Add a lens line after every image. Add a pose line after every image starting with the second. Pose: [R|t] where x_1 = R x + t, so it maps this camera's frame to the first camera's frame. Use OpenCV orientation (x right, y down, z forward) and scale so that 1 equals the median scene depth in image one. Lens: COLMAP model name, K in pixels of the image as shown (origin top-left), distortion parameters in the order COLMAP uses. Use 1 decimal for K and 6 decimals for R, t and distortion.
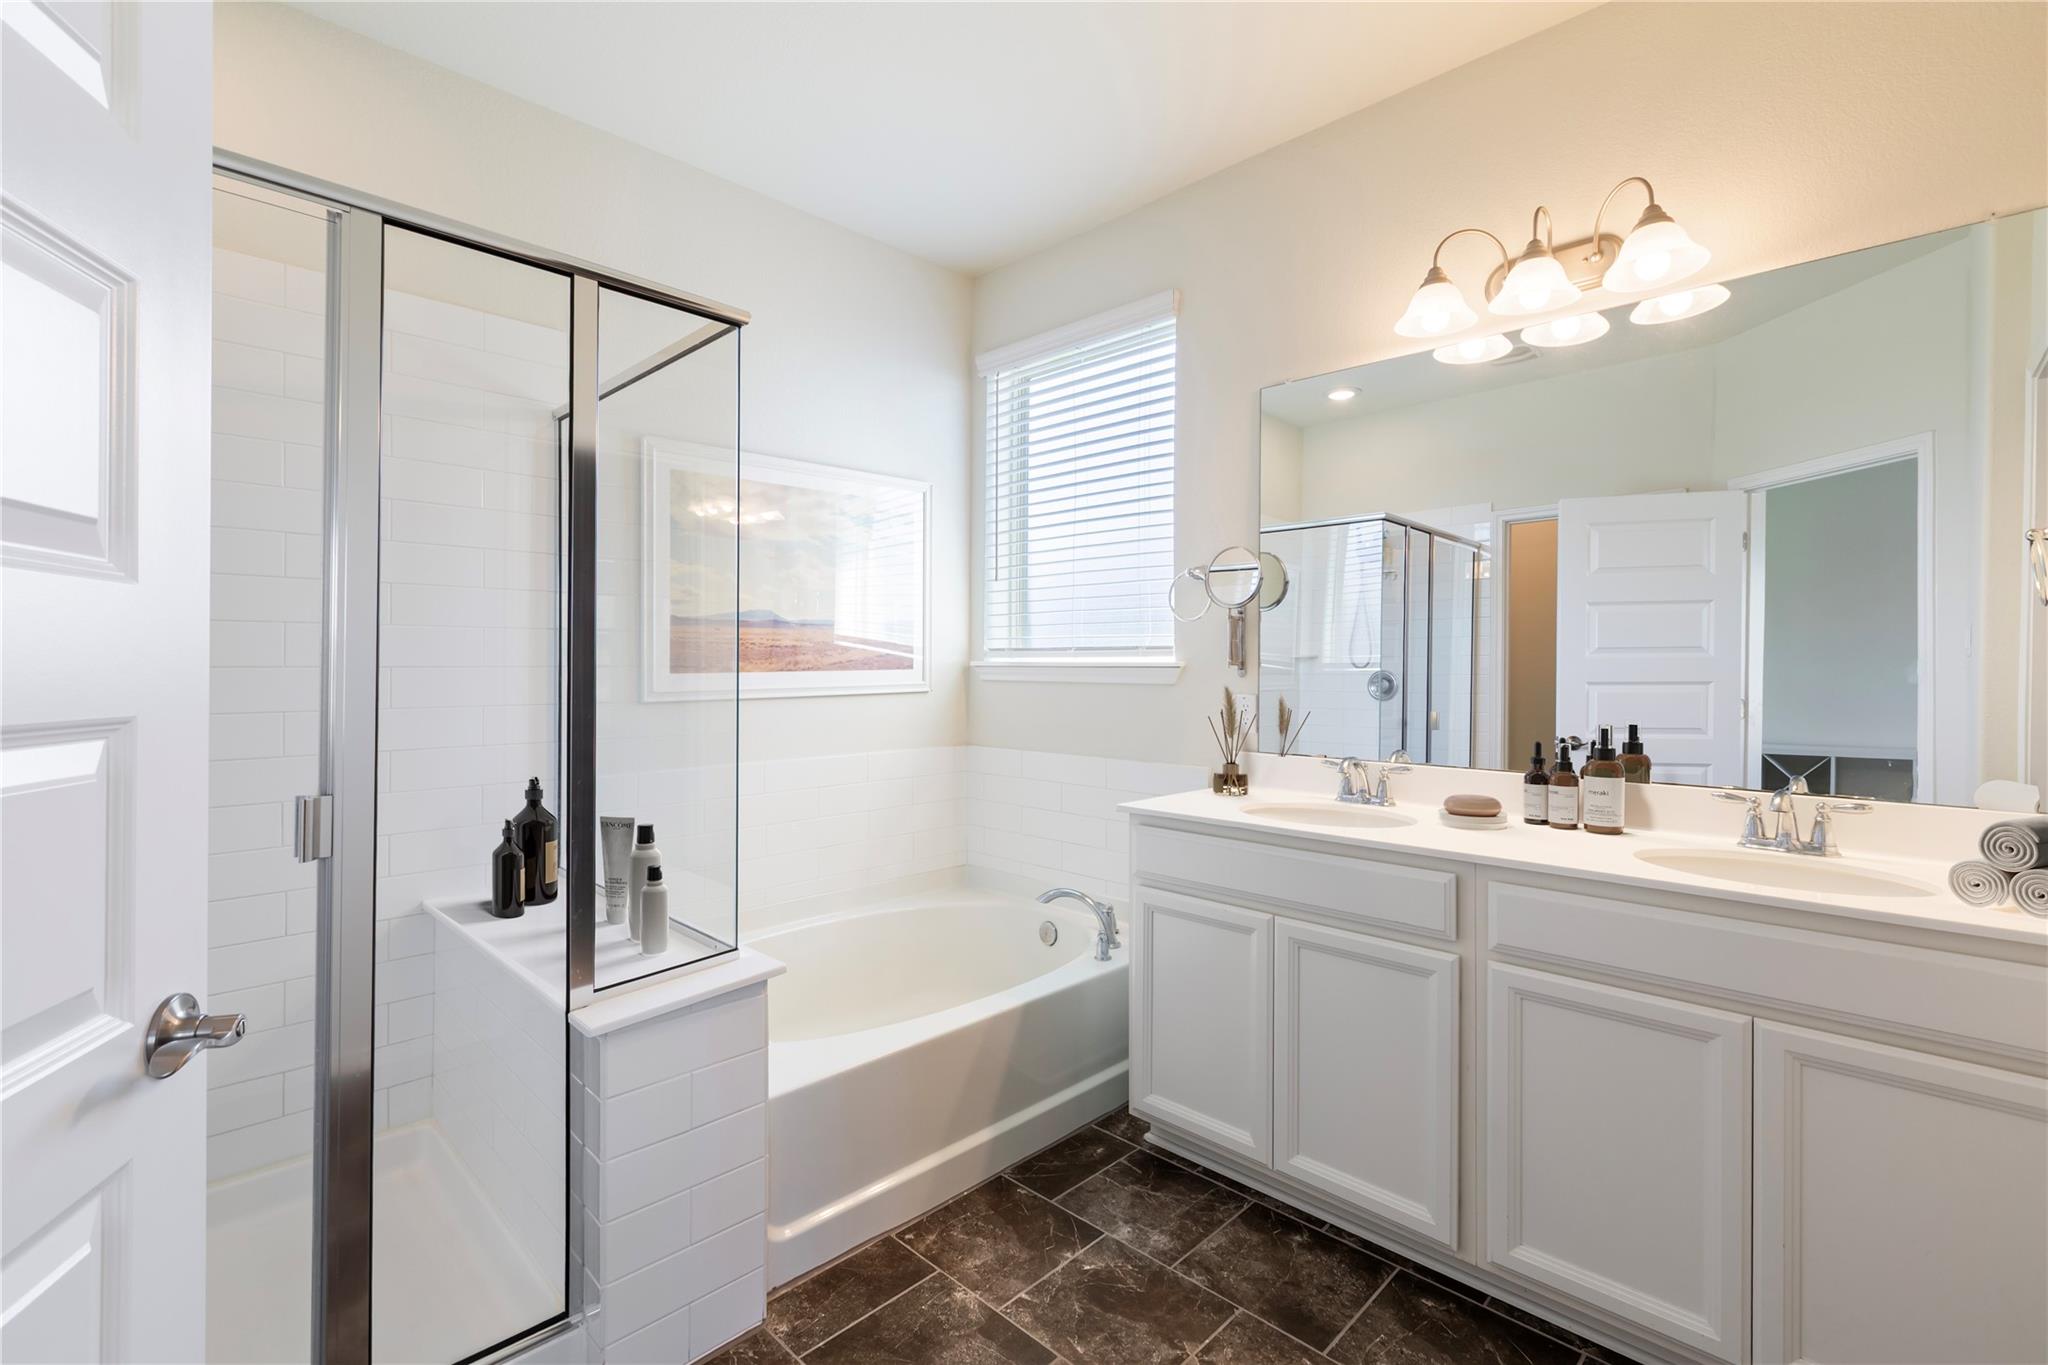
lens RADIAL K [[917.5, 0, 1027.6], [0, 917.5, 664.5], [0, 0, 1]] dist [0.000744, 0.000248]
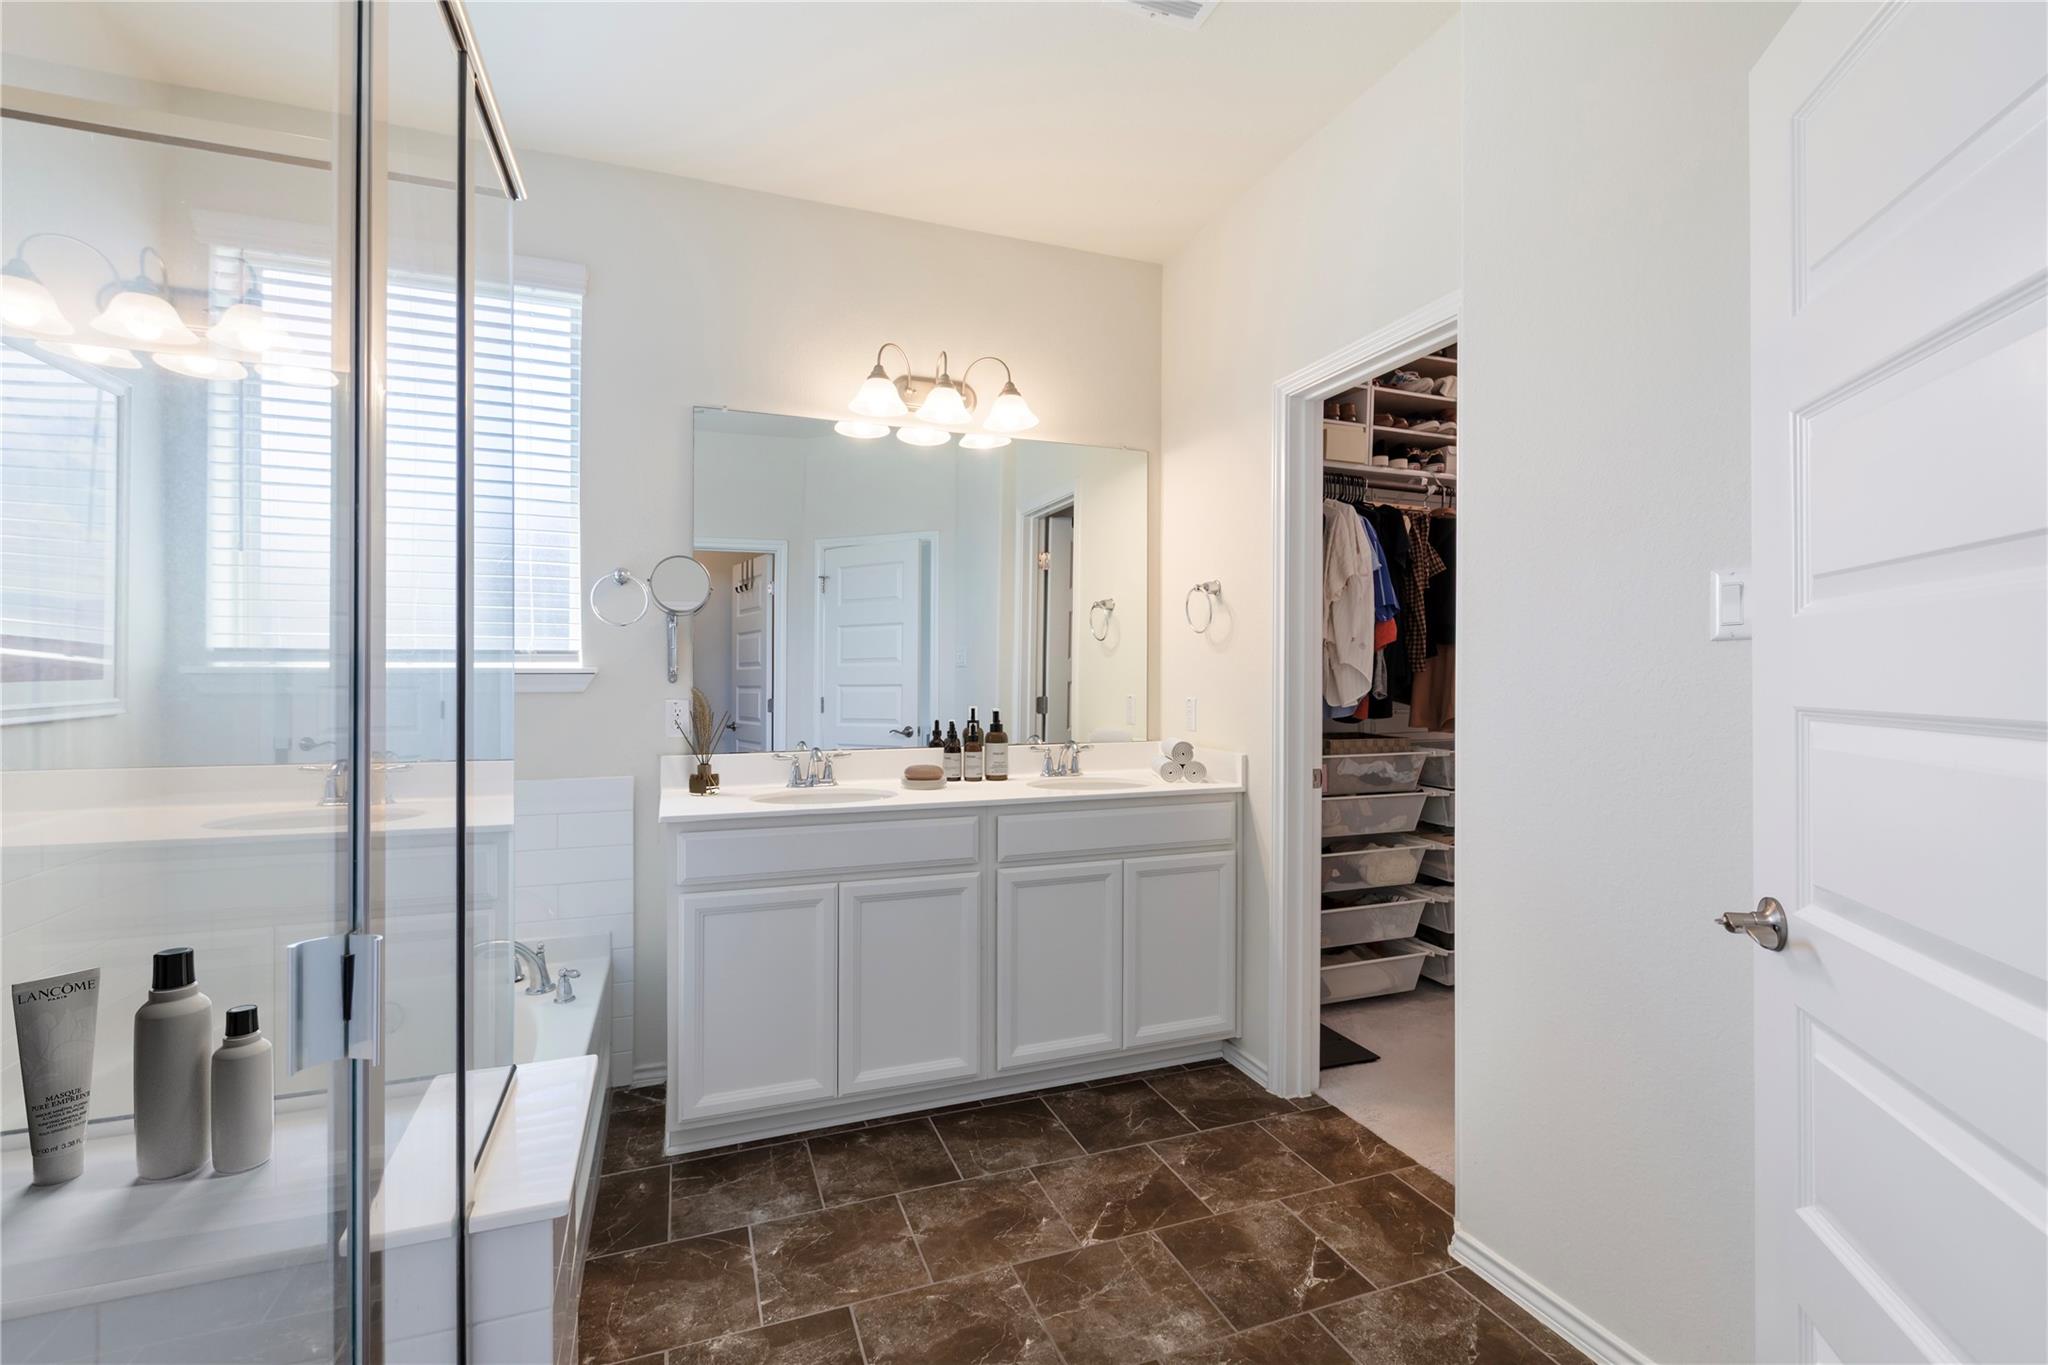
lens RADIAL K [[916.1, 0, 1025.8], [0, 916.1, 671.8], [0, 0, 1]] dist [-0.001127, -0.000088]
pose [[0.411171, -0.006446, 0.911535, -0.722091], [-0.001029, 0.999971, 0.007536, -0.008517], [-0.911557, -0.004037, 0.411153, 0.300321]]
